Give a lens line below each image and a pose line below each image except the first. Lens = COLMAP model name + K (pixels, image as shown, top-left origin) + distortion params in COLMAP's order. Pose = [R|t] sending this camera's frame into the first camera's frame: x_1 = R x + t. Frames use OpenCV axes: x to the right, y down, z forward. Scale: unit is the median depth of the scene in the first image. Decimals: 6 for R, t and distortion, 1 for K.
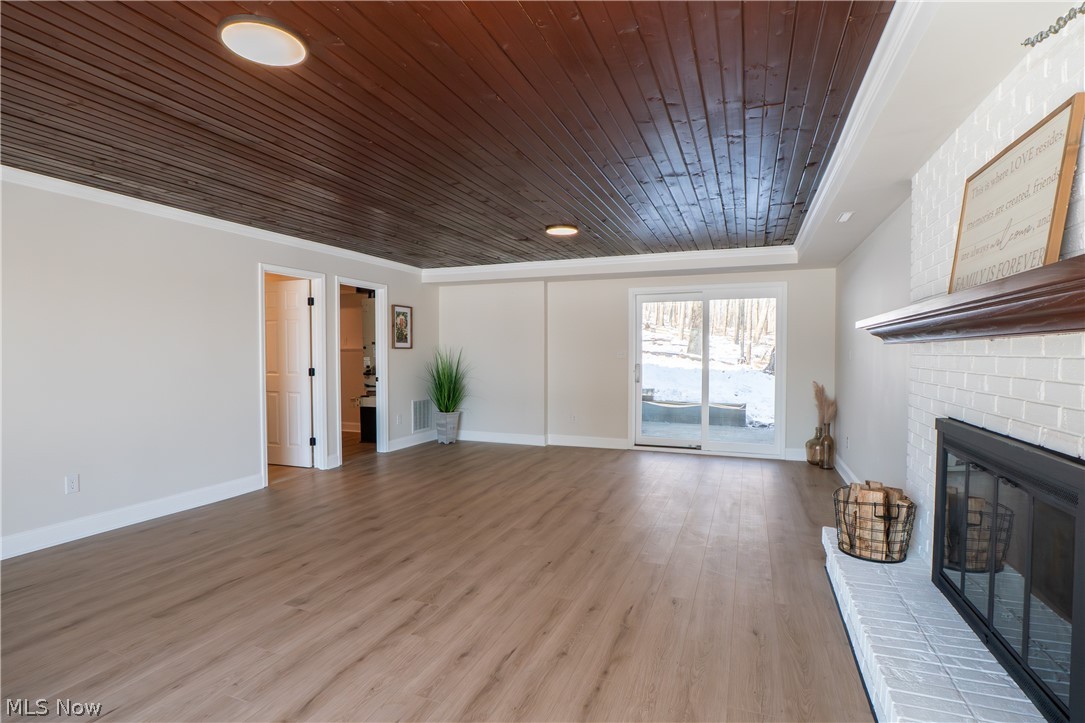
lens RADIAL K [[543.0, 0, 542.5], [0, 543.0, 361.5], [0, 0, 1]] dist [-0.024313, 0.000027]
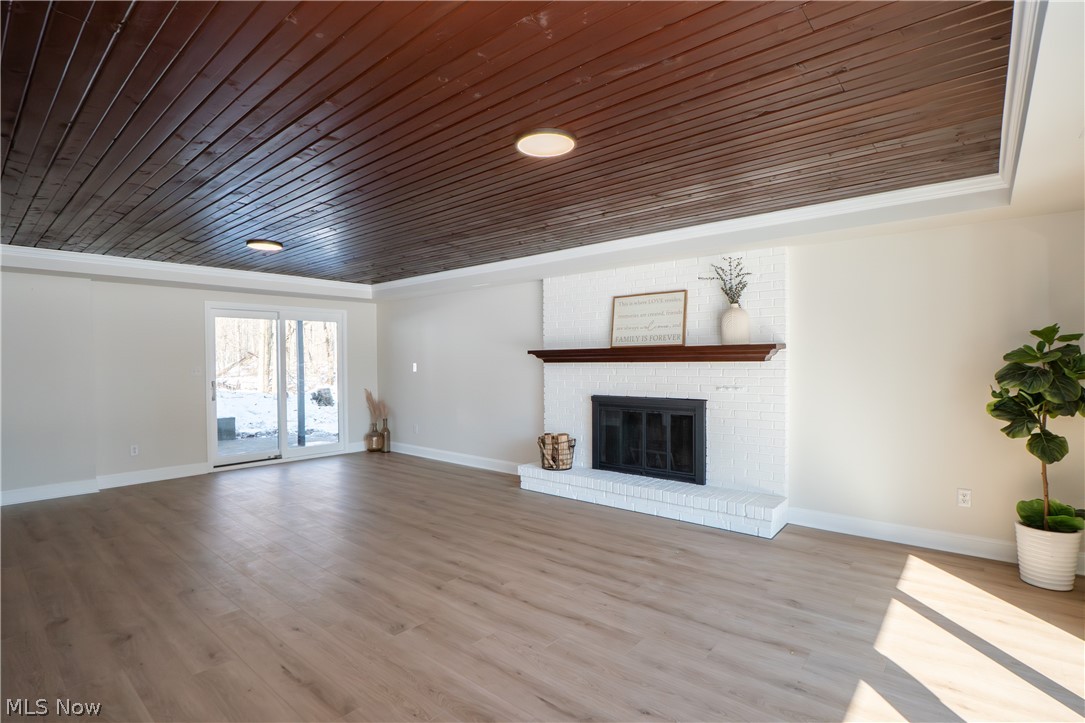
lens RADIAL K [[529.3, 0, 532.0], [0, 529.3, 367.1], [0, 0, 1]] dist [-0.010523, 0.000668]
pose [[0.326570, -0.013530, 0.945076, -0.624234], [0.024219, 0.999689, 0.005943, -0.014764], [-0.944863, 0.020948, 0.326796, 0.215945]]
